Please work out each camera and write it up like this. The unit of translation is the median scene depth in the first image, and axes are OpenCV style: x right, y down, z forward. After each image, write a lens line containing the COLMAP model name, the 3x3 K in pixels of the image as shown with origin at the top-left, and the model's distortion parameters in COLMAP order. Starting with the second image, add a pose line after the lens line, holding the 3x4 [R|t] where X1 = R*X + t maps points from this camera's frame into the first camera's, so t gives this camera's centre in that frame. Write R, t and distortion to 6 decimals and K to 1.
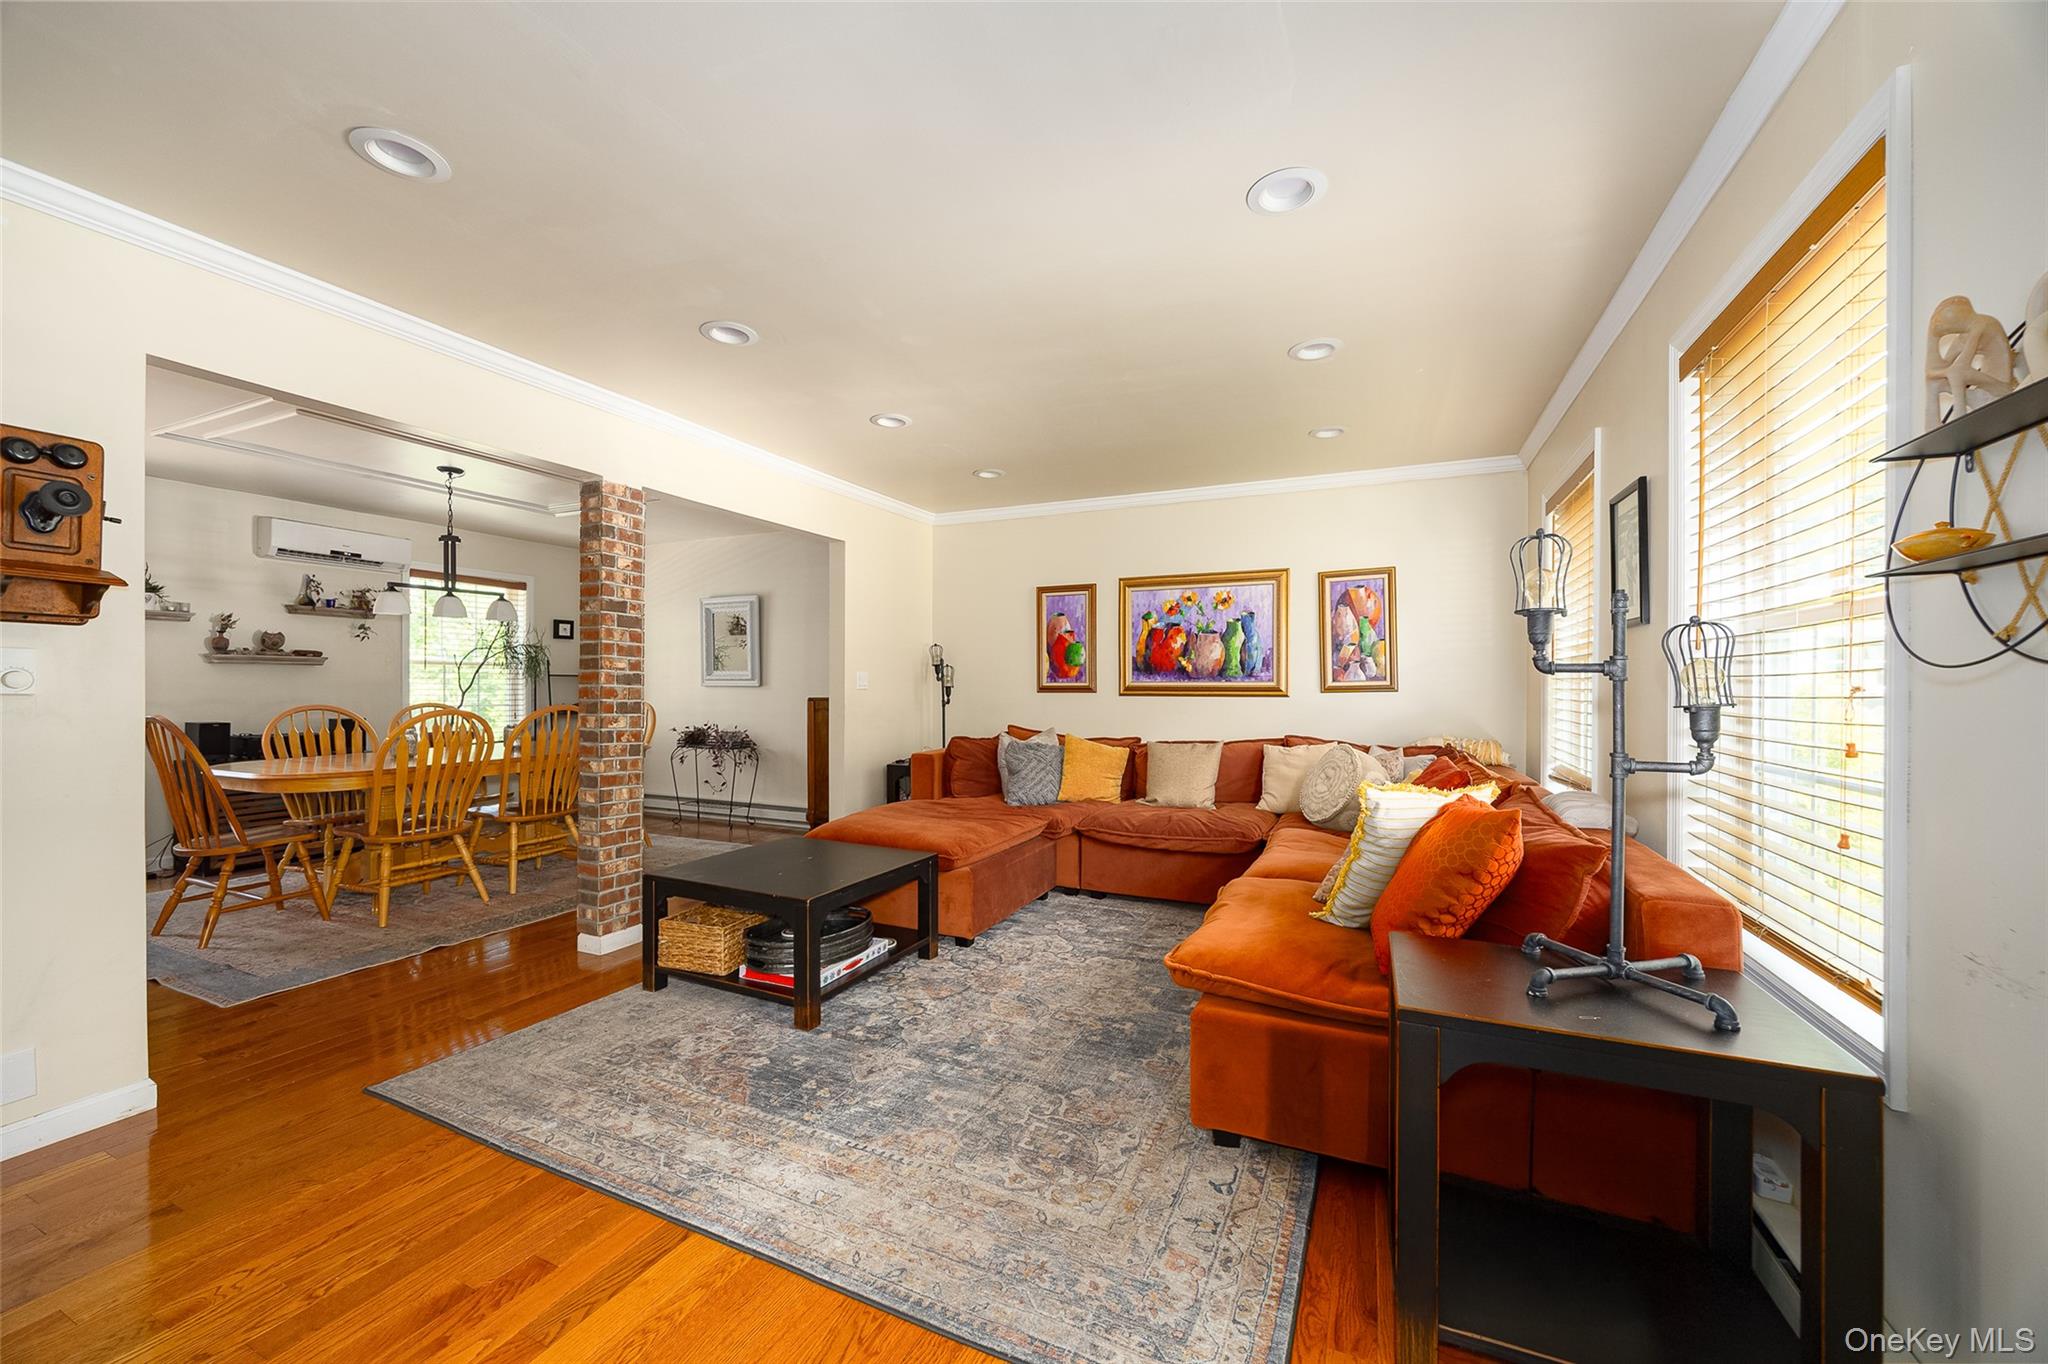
lens RADIAL K [[796.3, 0, 1042.4], [0, 796.3, 689.7], [0, 0, 1]] dist [-0.001383, 0.000007]
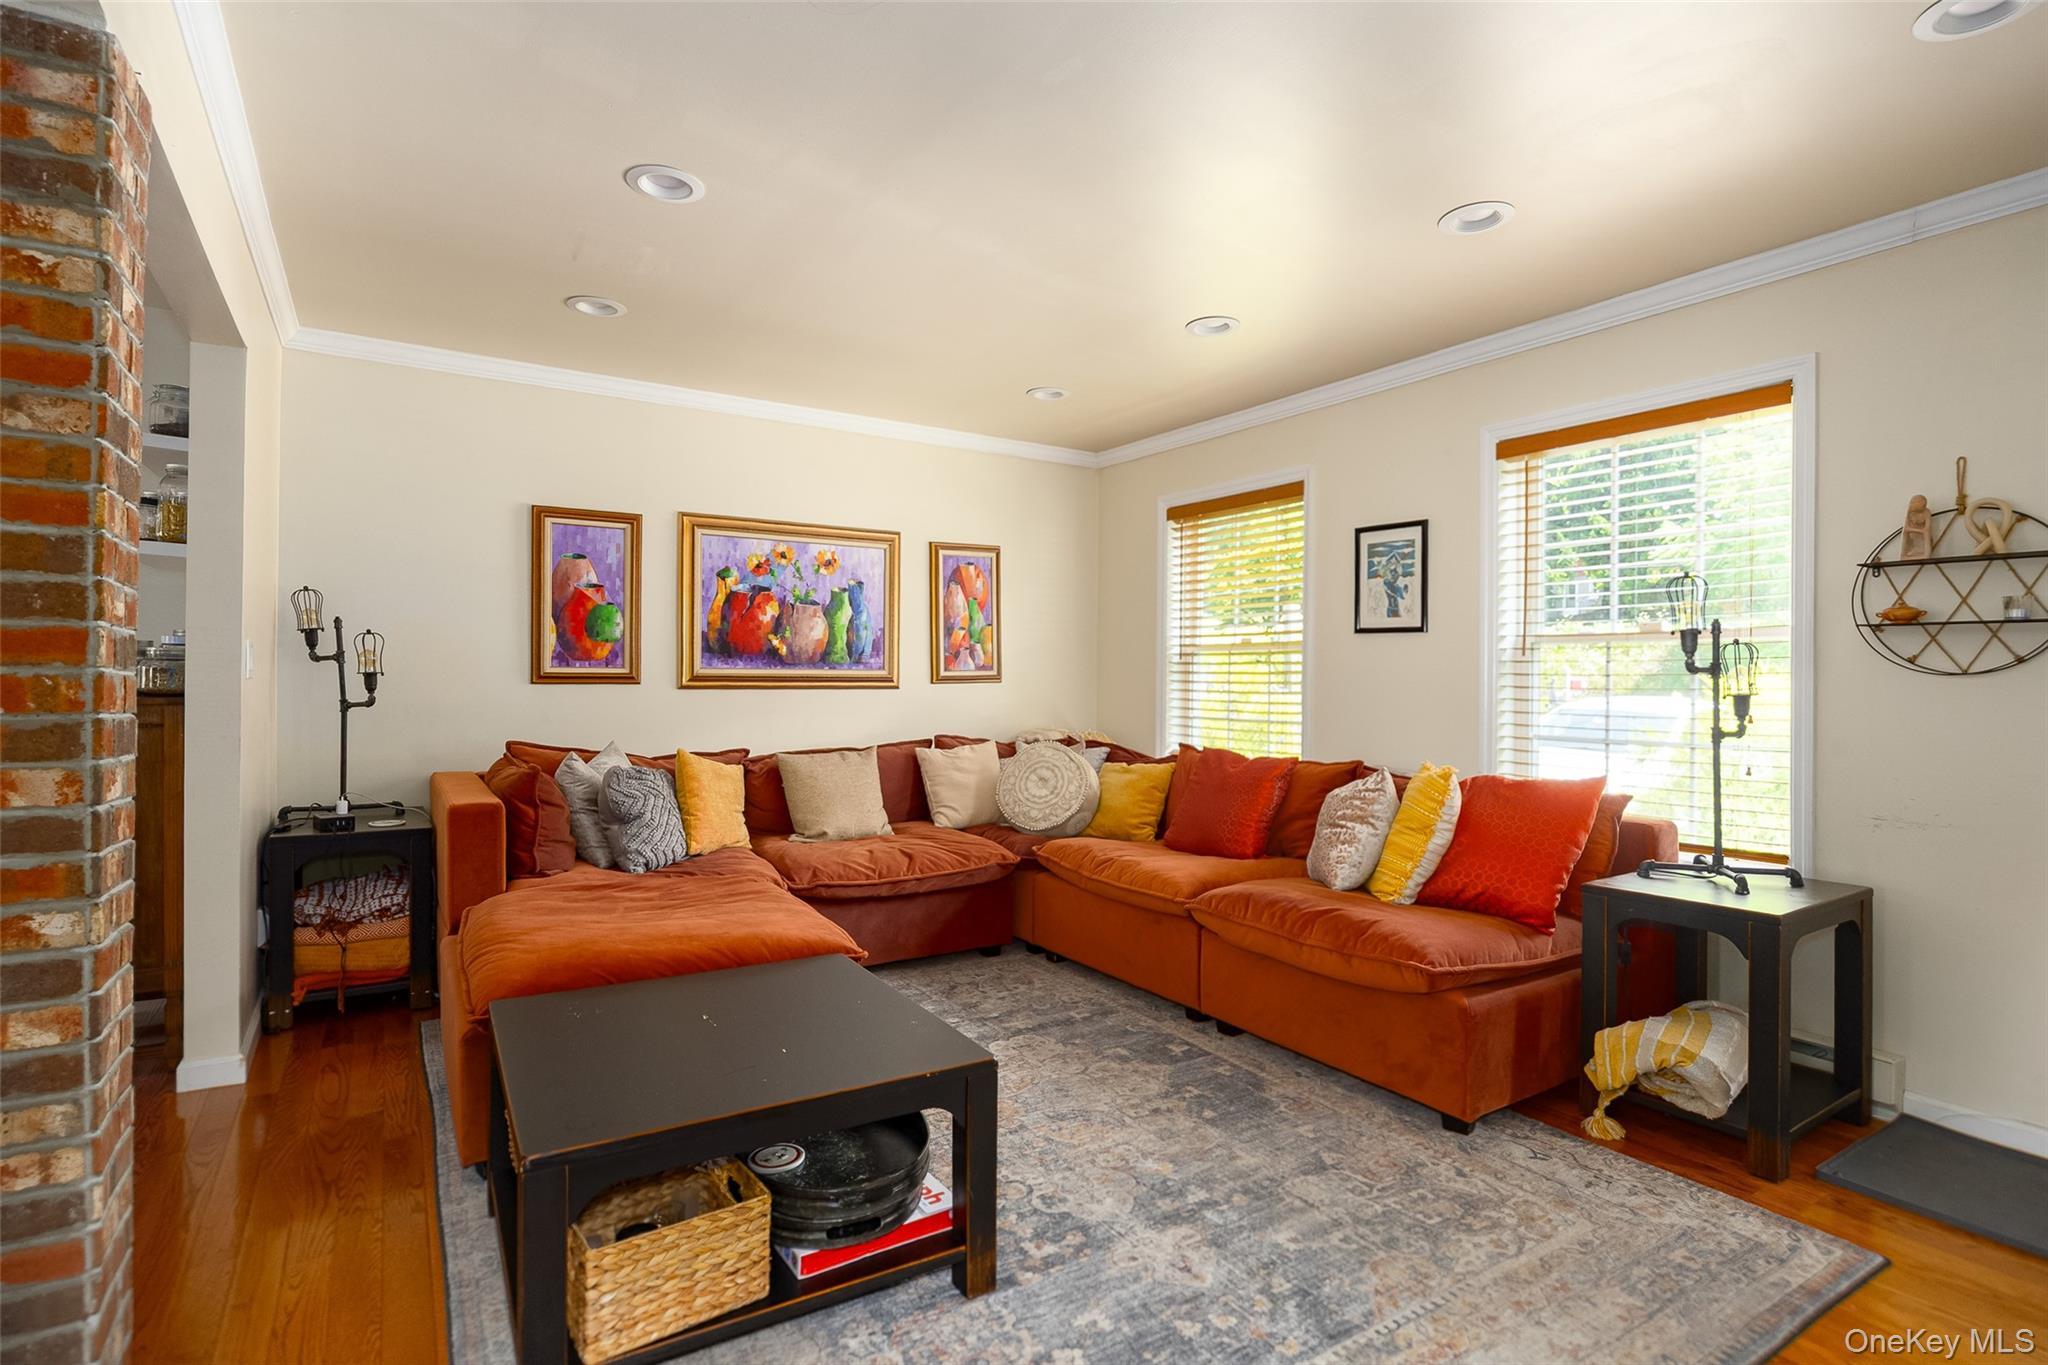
lens RADIAL K [[989.2, 0, 1056.8], [0, 989.2, 675.2], [0, 0, 1]] dist [-0.006482, -0.000388]
pose [[0.540127, 0.003374, 0.841577, -0.455889], [-0.003381, 0.999993, -0.001839, -0.003427], [-0.841577, -0.001852, 0.540134, 0.309750]]
